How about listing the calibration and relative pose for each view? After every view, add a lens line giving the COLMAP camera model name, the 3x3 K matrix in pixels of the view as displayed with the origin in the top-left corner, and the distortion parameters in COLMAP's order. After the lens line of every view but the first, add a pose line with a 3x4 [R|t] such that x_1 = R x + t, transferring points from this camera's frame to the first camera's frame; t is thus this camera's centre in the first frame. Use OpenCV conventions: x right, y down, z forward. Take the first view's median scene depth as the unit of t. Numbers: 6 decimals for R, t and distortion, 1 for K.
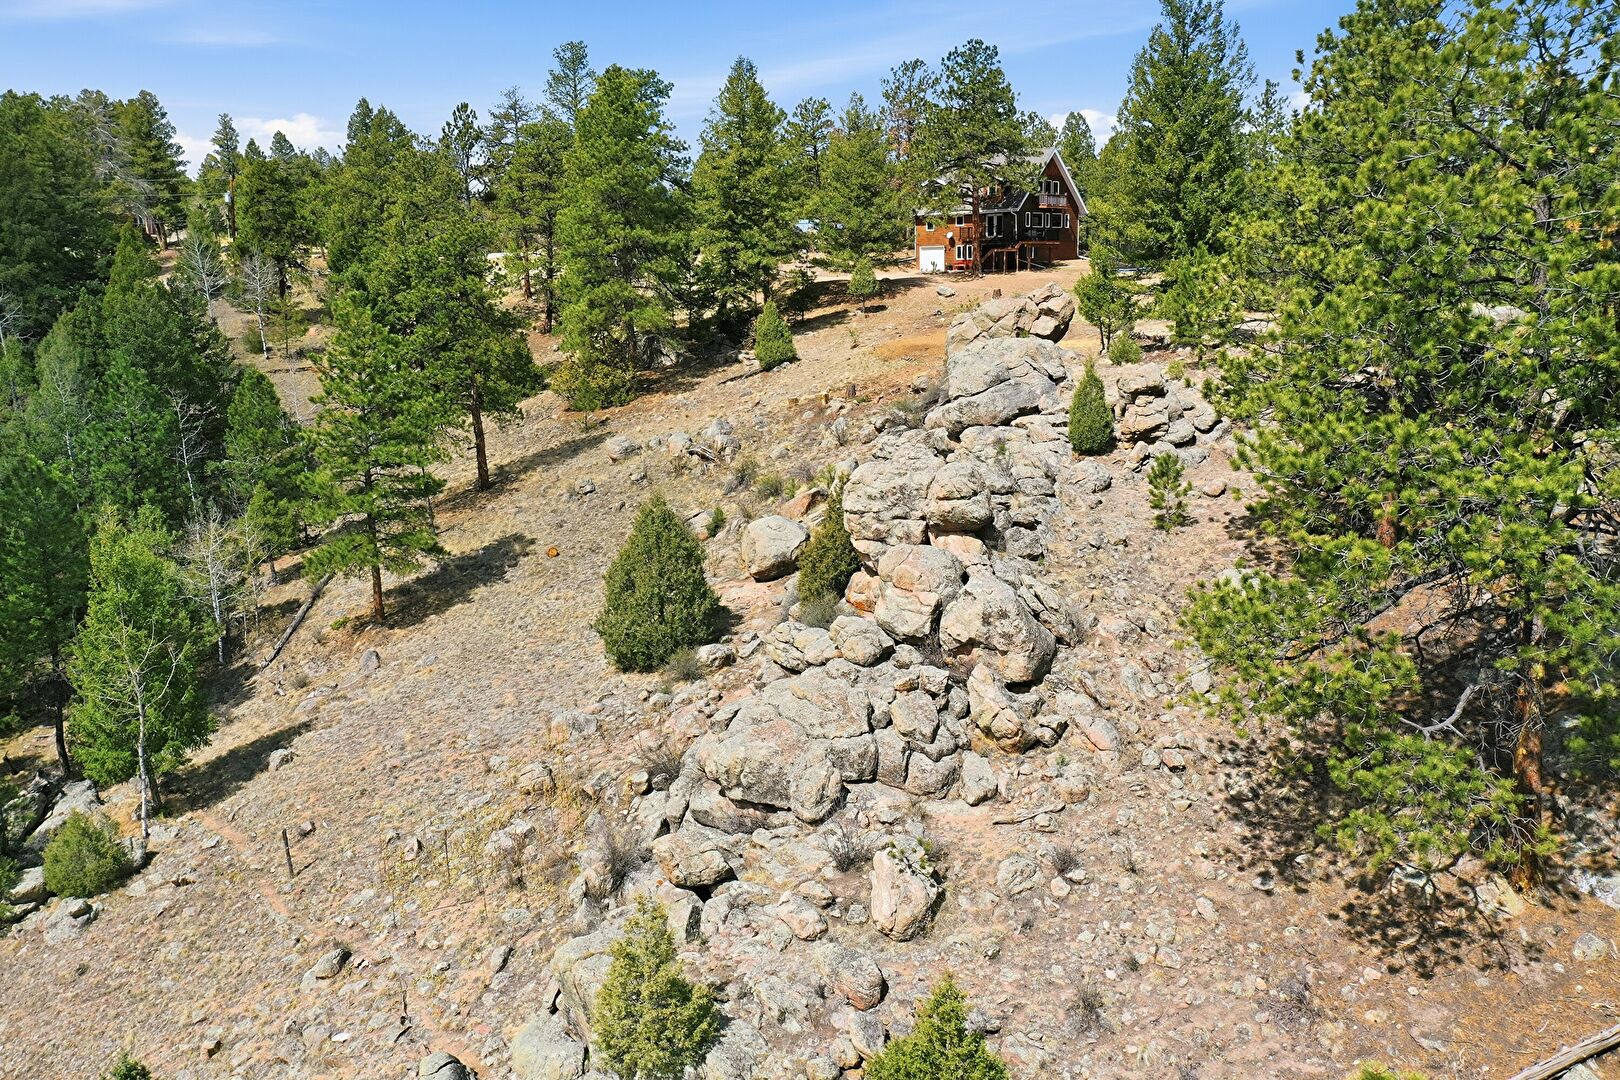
lens RADIAL K [[1254.7, 0, 810.0], [0, 1254.7, 540.0], [0, 0, 1]] dist [-0.025068, 0.002287]
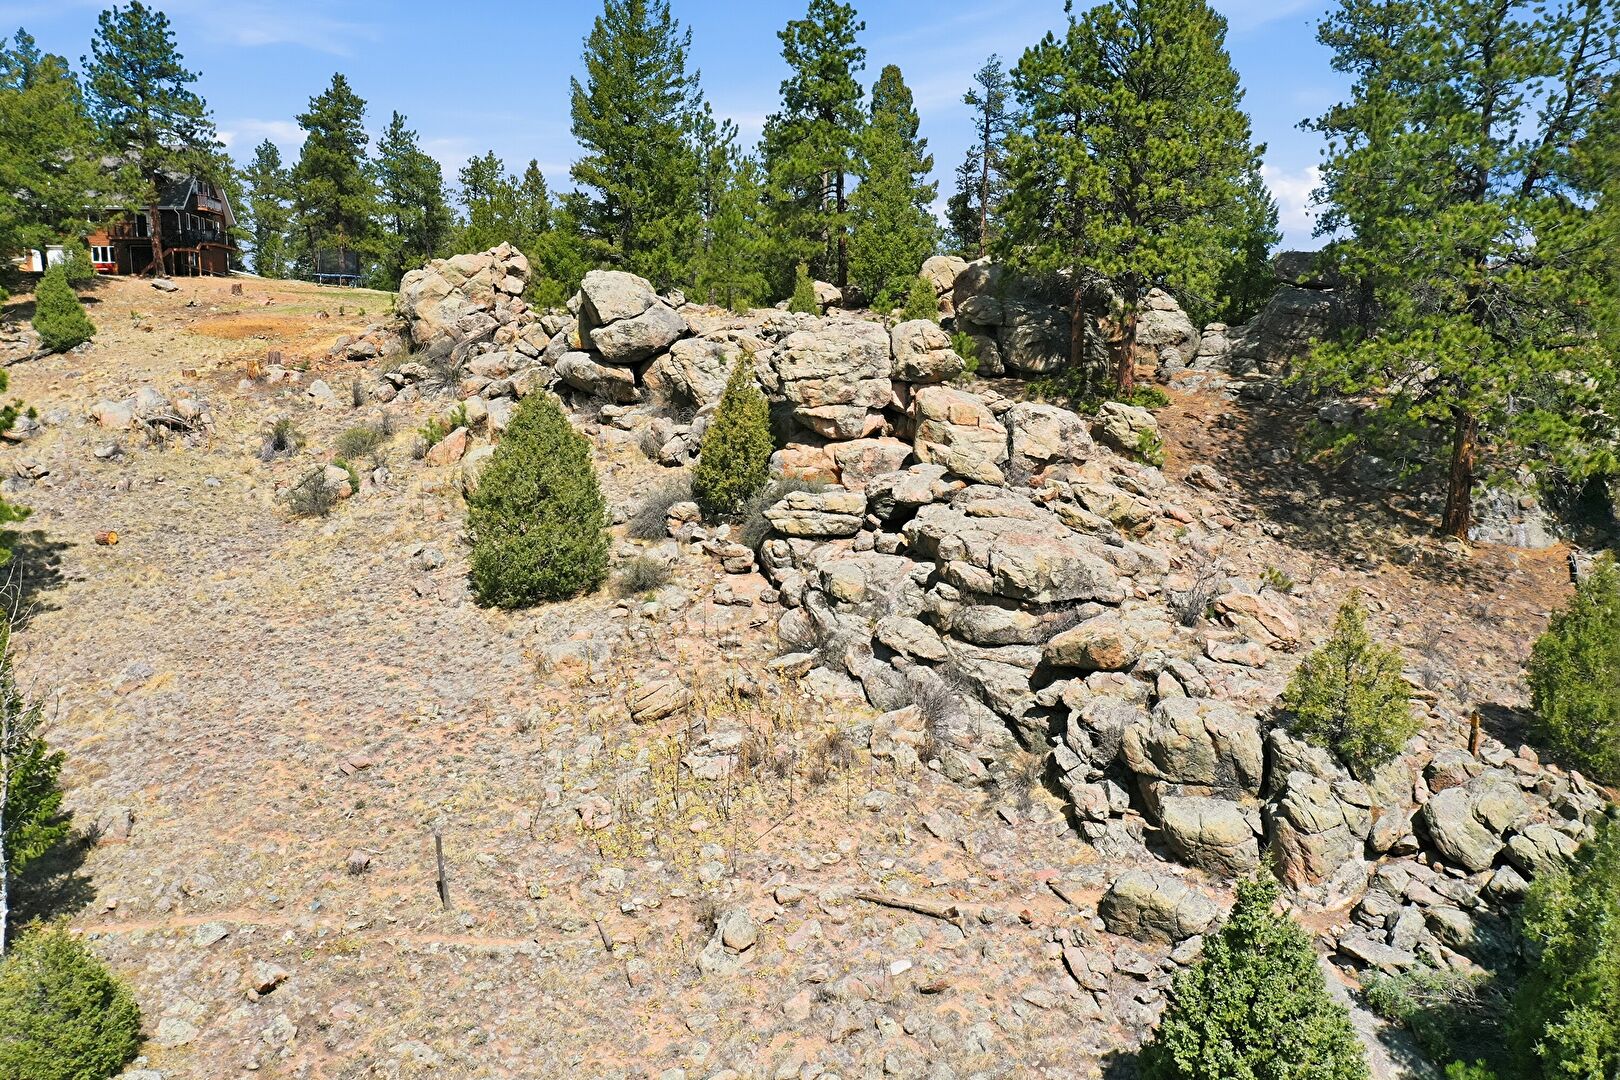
lens RADIAL K [[1254.7, 0, 810.0], [0, 1254.7, 540.0], [0, 0, 1]] dist [-0.025068, 0.002287]
pose [[0.615846, -0.089112, 0.782811, -0.746926], [0.153310, 0.988145, -0.008123, 0.110714], [-0.772807, 0.125015, 0.622207, 0.423148]]
